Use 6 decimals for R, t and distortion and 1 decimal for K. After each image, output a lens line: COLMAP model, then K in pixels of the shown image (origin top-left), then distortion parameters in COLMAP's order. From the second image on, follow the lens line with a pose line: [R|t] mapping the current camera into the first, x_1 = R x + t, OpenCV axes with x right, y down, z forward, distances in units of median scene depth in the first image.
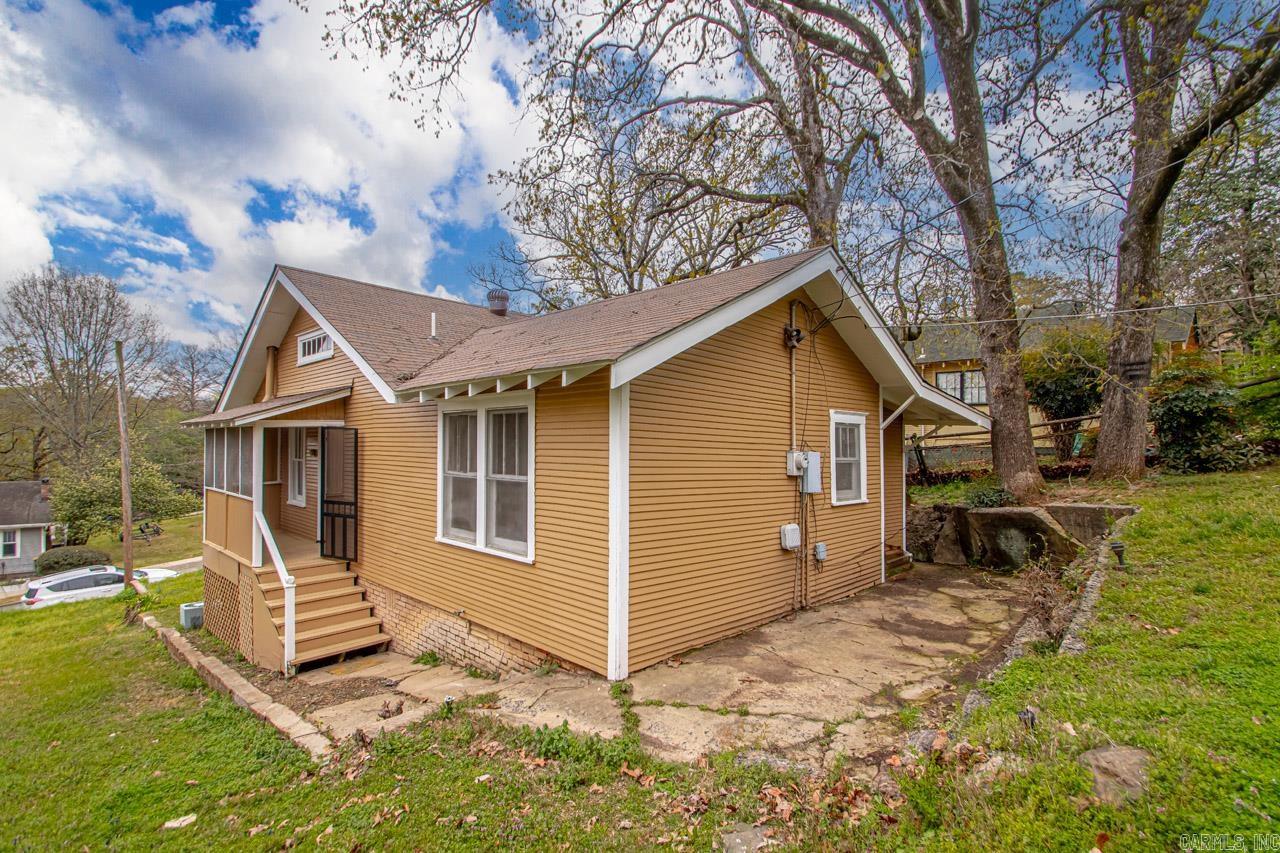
lens RADIAL K [[621.1, 0, 643.1], [0, 621.1, 436.9], [0, 0, 1]] dist [0.002911, -0.006818]
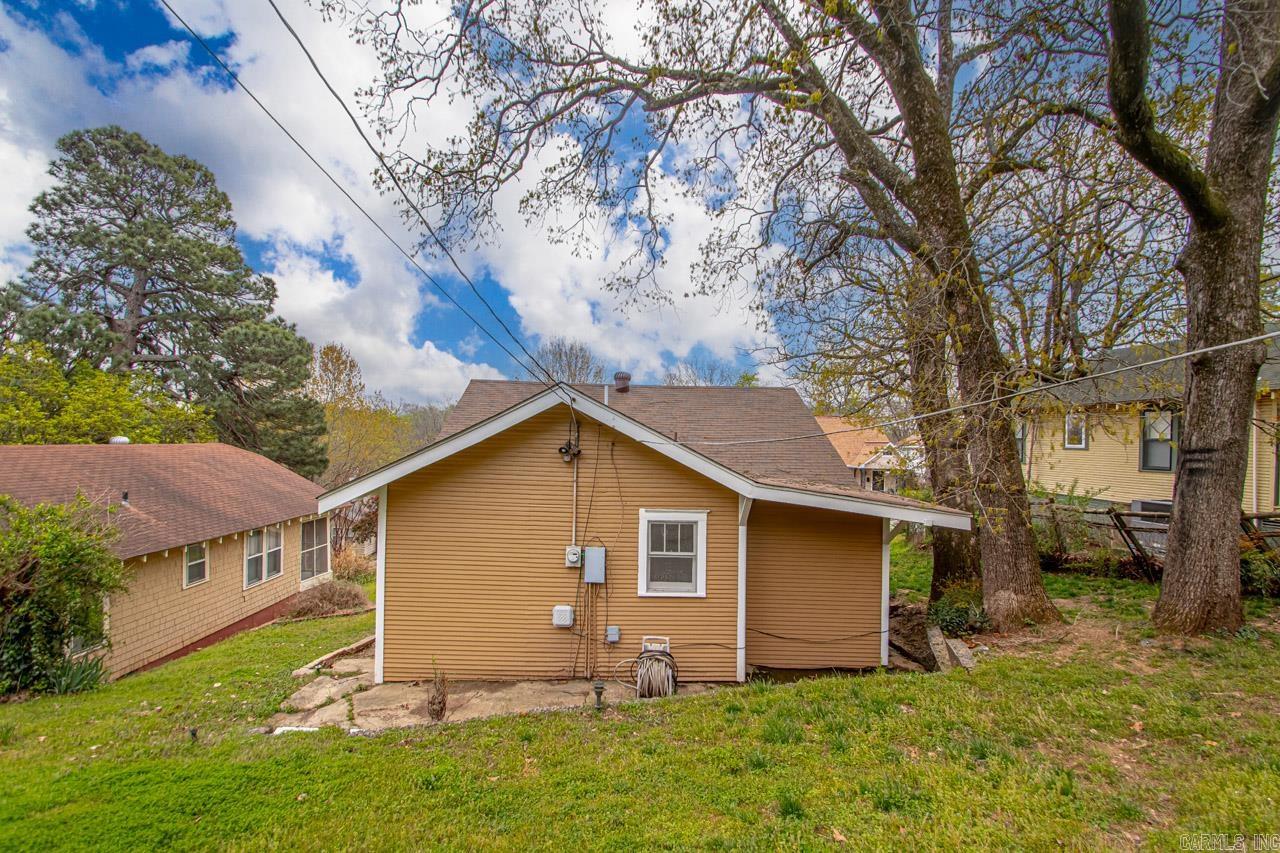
lens RADIAL K [[621.1, 0, 642.2], [0, 621.1, 433.7], [0, 0, 1]] dist [0.002911, -0.006818]
pose [[0.729700, -0.003110, -0.683760, 0.814546], [-0.002395, 0.999972, -0.007105, -0.130048], [0.683763, 0.006822, 0.729672, 0.146736]]
